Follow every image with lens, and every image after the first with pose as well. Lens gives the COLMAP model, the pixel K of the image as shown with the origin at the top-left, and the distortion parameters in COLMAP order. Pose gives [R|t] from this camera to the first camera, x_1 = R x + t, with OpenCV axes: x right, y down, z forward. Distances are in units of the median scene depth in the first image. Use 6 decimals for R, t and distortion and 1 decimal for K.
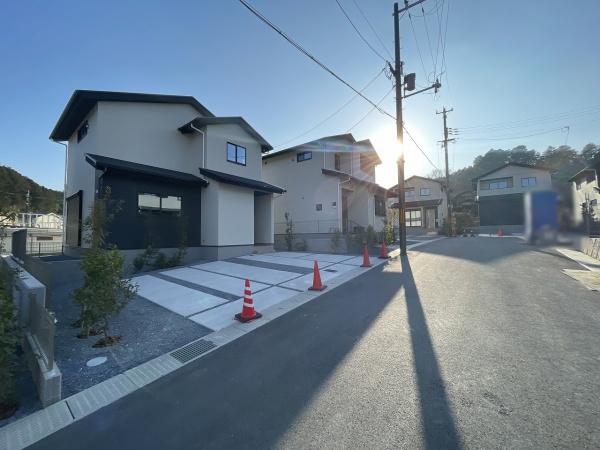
lens RADIAL K [[241.5, 0, 300.3], [0, 241.5, 223.8], [0, 0, 1]] dist [-0.002360, -0.000440]
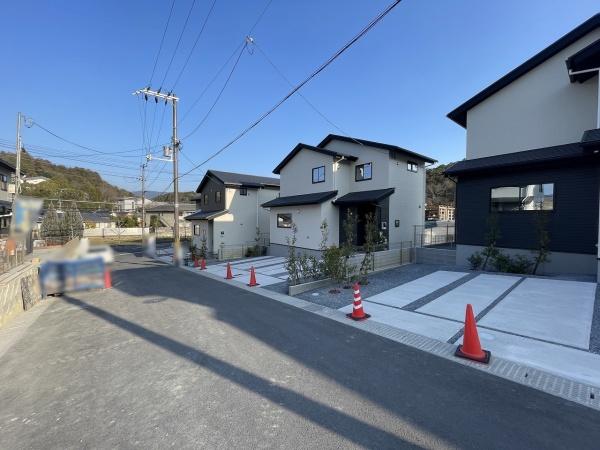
lens RADIAL K [[241.5, 0, 300.2], [0, 241.5, 223.7], [0, 0, 1]] dist [-0.002360, -0.000440]
pose [[-0.241936, 0.030411, -0.969815, 0.416782], [0.049390, 0.998599, 0.018993, -0.040720], [0.969034, -0.043304, -0.243099, 0.448756]]
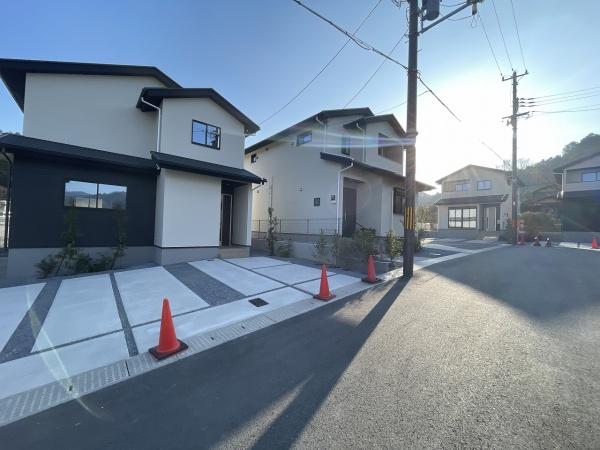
lens RADIAL K [[241.5, 0, 299.7], [0, 241.5, 223.8], [0, 0, 1]] dist [-0.002360, -0.000440]
pose [[0.979142, 0.037706, -0.199646, 0.272996], [-0.032680, 0.999062, 0.028411, -0.025797], [0.200530, -0.021294, 0.979456, 0.313294]]
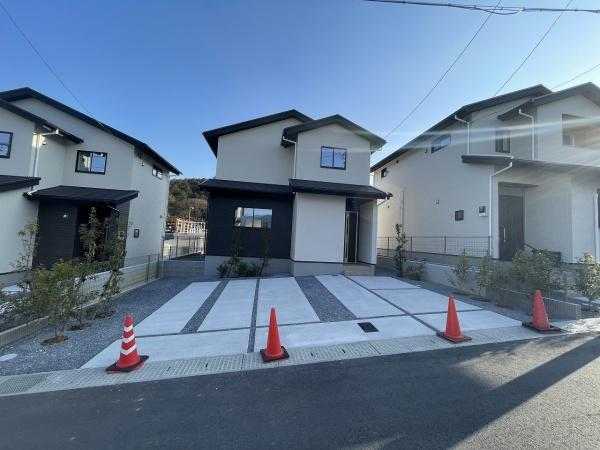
lens RADIAL K [[241.5, 0, 299.8], [0, 241.5, 224.1], [0, 0, 1]] dist [-0.002360, -0.000440]
pose [[0.724578, 0.005894, -0.689168, 0.318871], [-0.025967, 0.999487, -0.018753, -0.032288], [0.688704, 0.031484, 0.724359, 0.348711]]
